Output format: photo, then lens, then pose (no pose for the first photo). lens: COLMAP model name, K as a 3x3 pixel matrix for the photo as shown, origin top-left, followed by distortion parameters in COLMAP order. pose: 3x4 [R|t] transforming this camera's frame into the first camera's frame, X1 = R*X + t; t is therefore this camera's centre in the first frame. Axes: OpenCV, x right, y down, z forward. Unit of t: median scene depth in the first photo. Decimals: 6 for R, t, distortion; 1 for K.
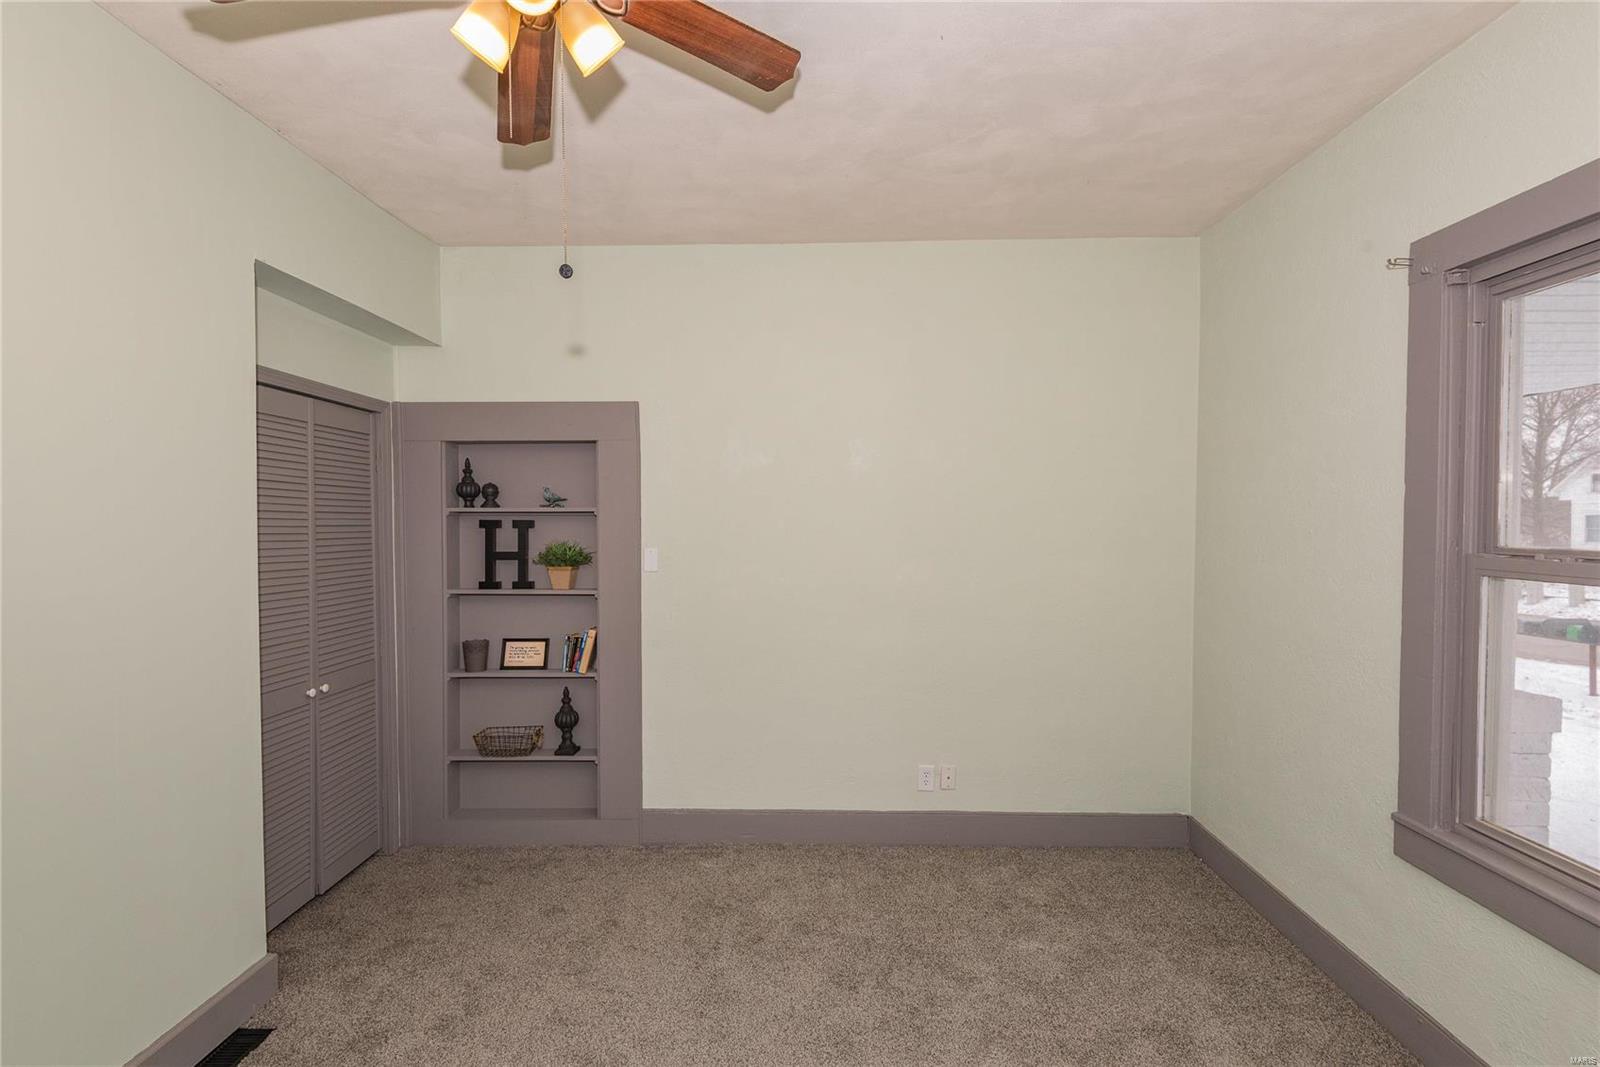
lens RADIAL K [[741.9, 0, 791.9], [0, 741.9, 551.3], [0, 0, 1]] dist [0.036661, -0.024187]
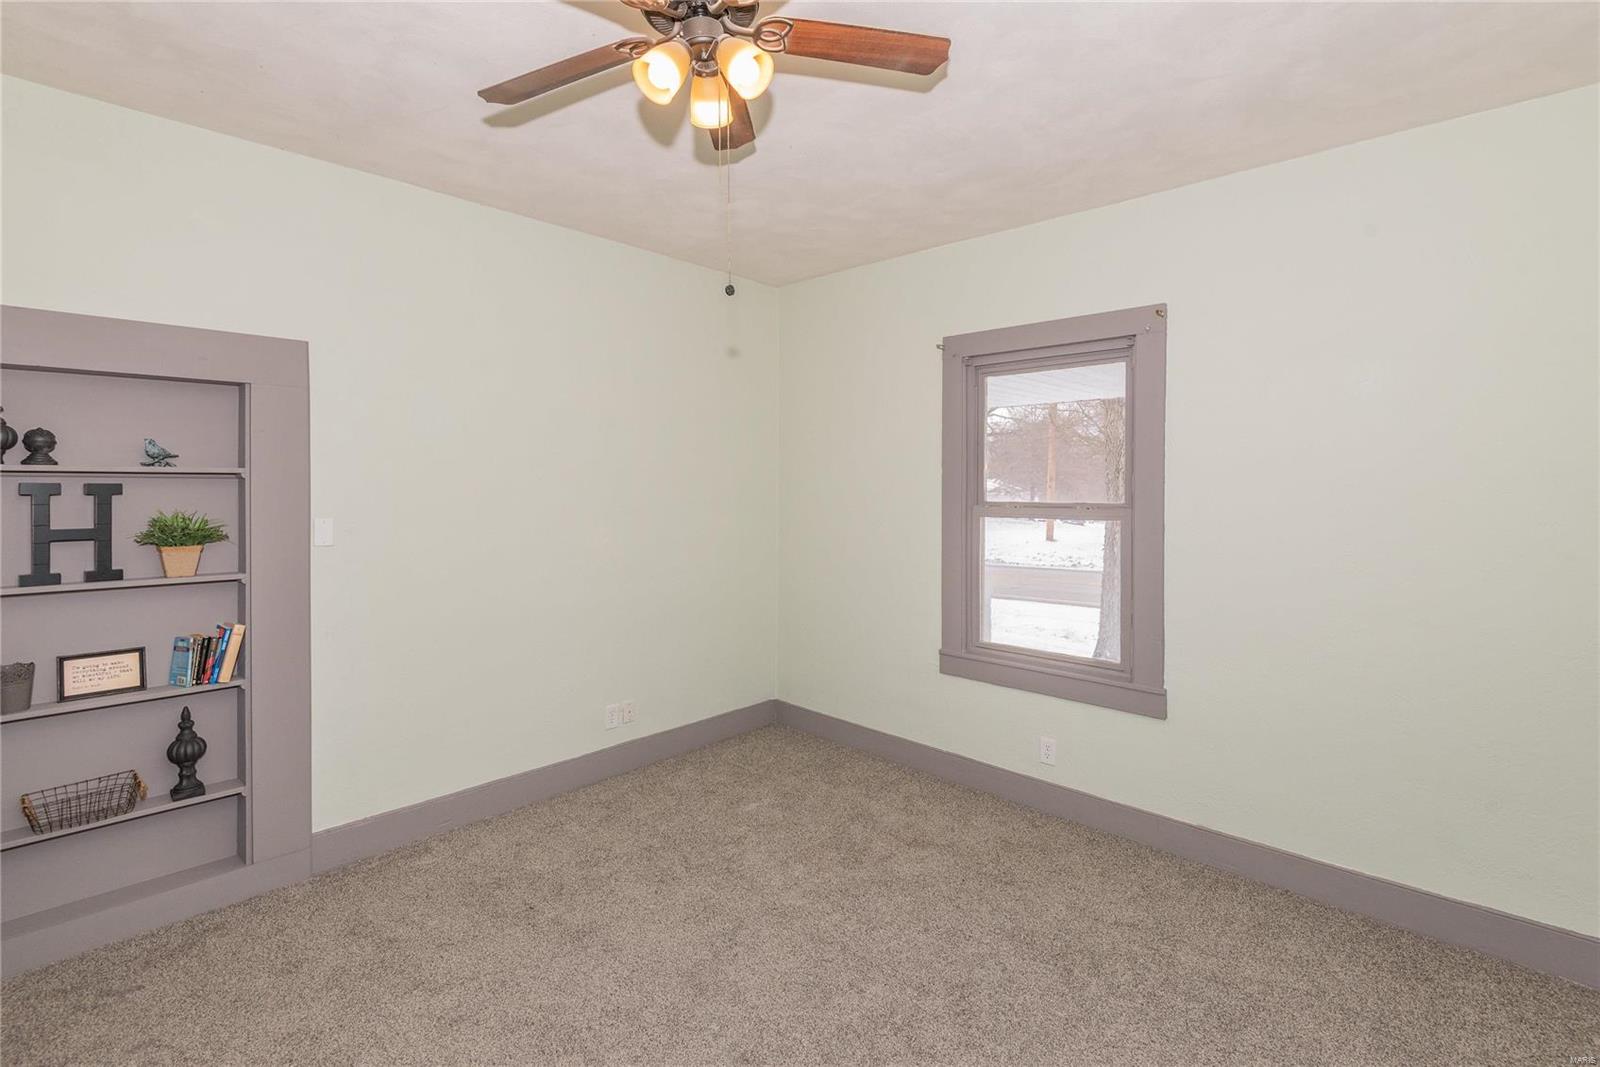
lens RADIAL K [[769.3, 0, 797.6], [0, 769.3, 511.6], [0, 0, 1]] dist [0.018316, -0.013572]
pose [[0.655521, -0.020379, 0.754902, -0.487455], [0.027510, 0.999617, 0.003098, 0.000341], [-0.754676, 0.018737, 0.655831, 0.023763]]
